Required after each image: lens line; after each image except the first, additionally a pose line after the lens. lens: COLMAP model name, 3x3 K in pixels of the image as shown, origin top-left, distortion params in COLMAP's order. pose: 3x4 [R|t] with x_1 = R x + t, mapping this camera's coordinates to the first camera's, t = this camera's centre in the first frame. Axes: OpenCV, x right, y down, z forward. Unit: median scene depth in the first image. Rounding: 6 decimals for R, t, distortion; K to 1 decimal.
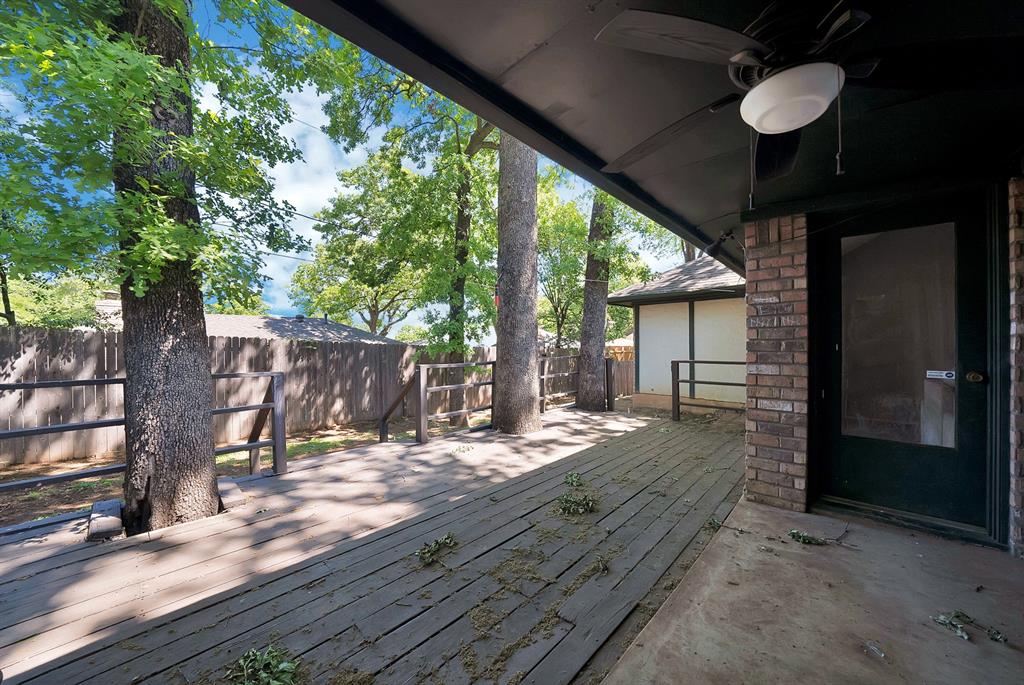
lens RADIAL K [[372.5, 0, 514.8], [0, 372.5, 346.1], [0, 0, 1]] dist [-0.021439, 0.000321]
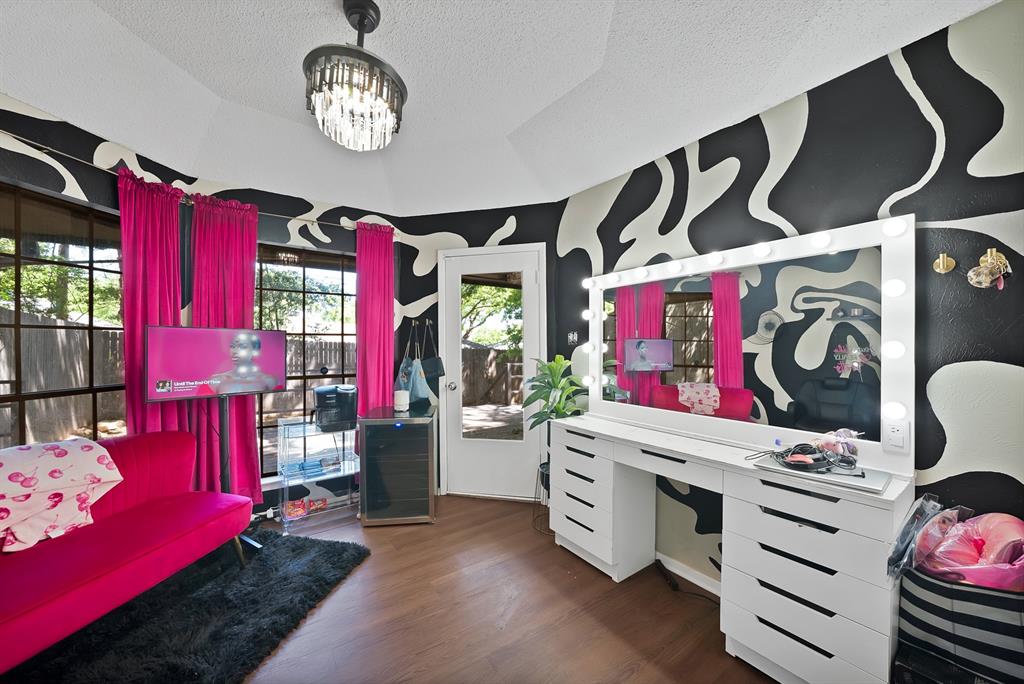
lens RADIAL K [[372.9, 0, 511.0], [0, 372.9, 345.0], [0, 0, 1]] dist [-0.024238, 0.003047]
pose [[0.978121, 0.008403, -0.207868, 0.165880], [-0.010491, 0.999905, -0.008945, -0.016918], [0.207773, 0.010930, 0.978116, -0.863568]]
